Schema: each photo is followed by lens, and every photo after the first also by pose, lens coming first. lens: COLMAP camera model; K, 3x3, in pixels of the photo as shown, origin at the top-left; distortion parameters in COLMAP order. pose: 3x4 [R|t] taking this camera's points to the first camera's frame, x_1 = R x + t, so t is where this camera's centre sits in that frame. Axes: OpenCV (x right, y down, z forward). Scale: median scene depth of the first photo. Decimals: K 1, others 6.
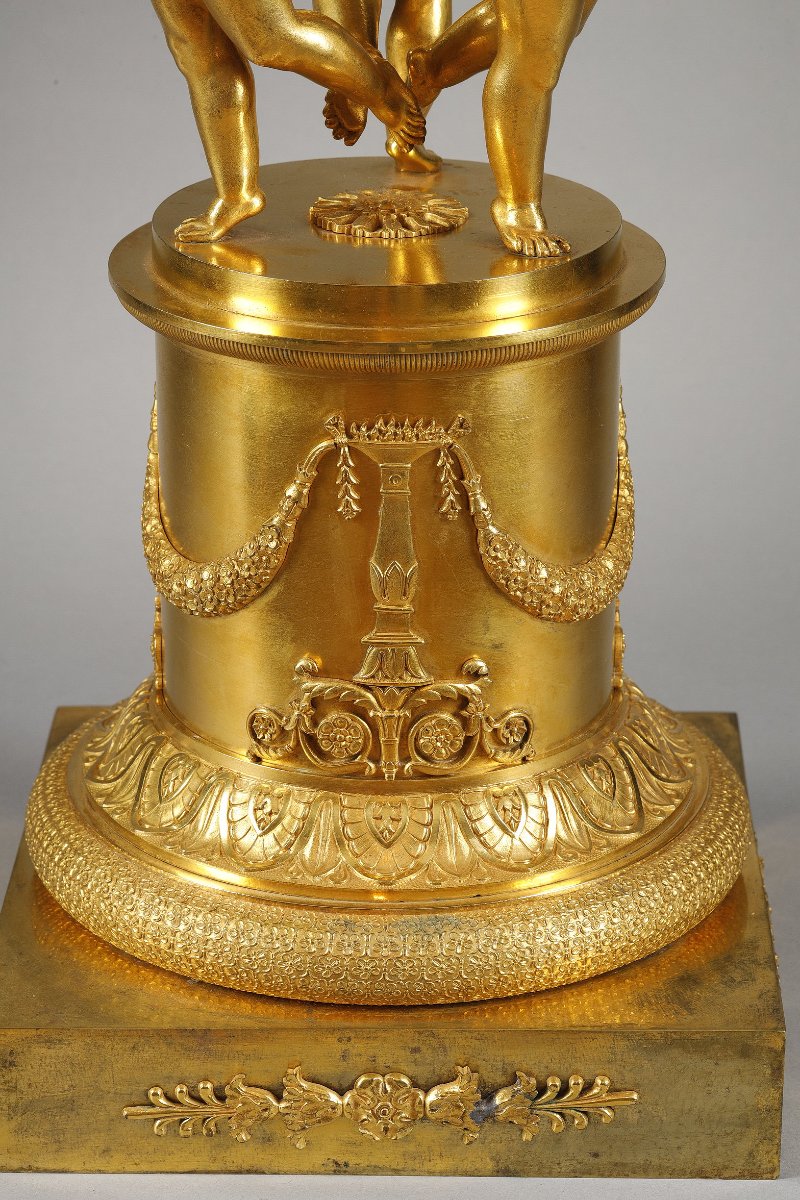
lens RADIAL K [[3951.0, 0, 402.4], [0, 3951.0, 600.3], [0, 0, 1]] dist [0.025142, 0.000000]
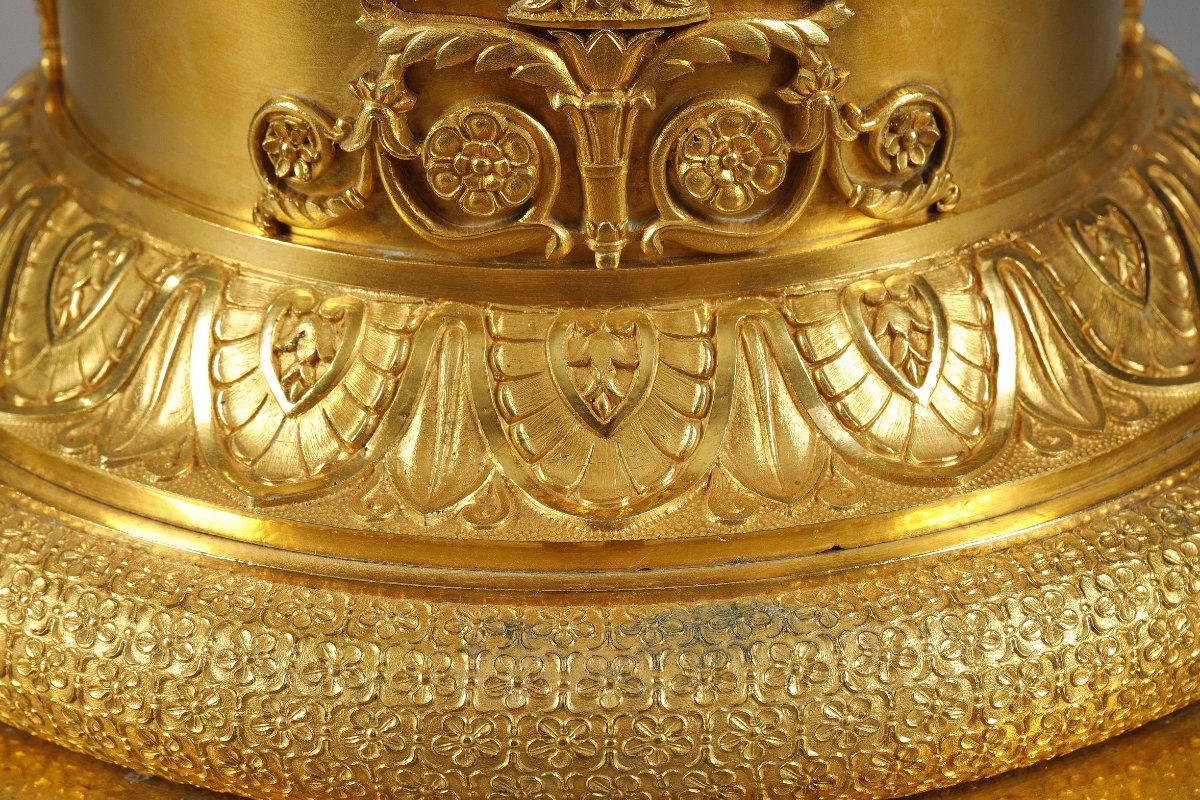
lens RADIAL K [[3951.0, 0, 601.3], [0, 3951.0, 401.2], [0, 0, 1]] dist [0.025142, 0.000000]
pose [[0.999541, -0.029883, 0.005001, -0.006178], [0.029585, 0.998224, 0.051705, 0.038196], [-0.006537, -0.051533, 0.998650, 0.597161]]
